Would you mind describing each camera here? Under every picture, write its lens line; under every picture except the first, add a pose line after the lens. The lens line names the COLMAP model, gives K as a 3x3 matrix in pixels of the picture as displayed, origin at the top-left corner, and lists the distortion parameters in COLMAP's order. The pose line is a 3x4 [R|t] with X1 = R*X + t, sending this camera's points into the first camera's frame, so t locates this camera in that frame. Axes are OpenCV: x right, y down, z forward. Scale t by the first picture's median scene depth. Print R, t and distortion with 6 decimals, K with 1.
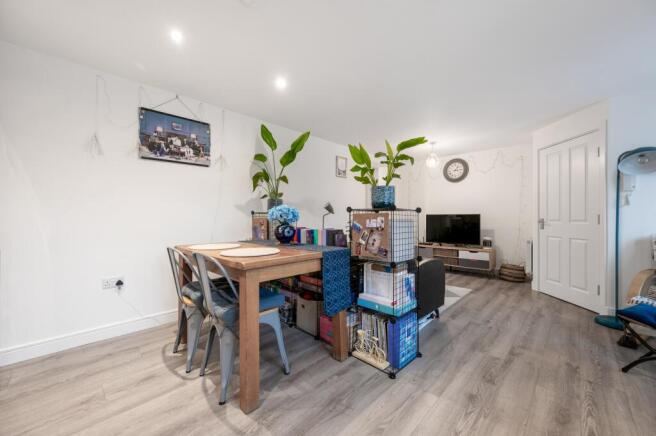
lens RADIAL K [[265.5, 0, 326.6], [0, 265.5, 216.9], [0, 0, 1]] dist [0.002017, 0.000505]
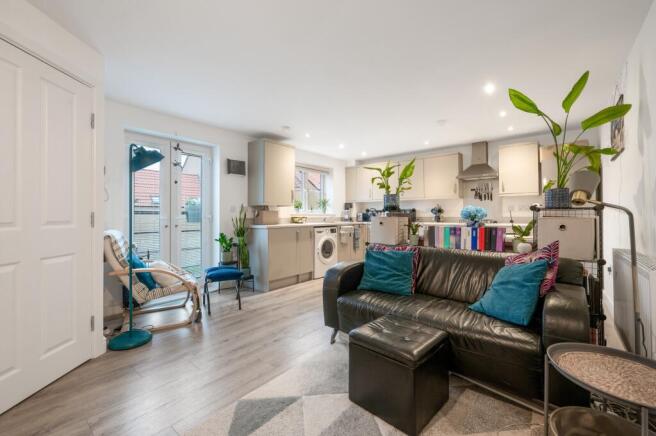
lens RADIAL K [[265.5, 0, 328.9], [0, 265.5, 214.5], [0, 0, 1]] dist [0.002017, 0.000505]
pose [[-0.997046, 0.012334, -0.075806, 0.358851], [0.012184, 0.999923, 0.002430, 0.001458], [0.075830, 0.001499, -0.997120, 1.310419]]
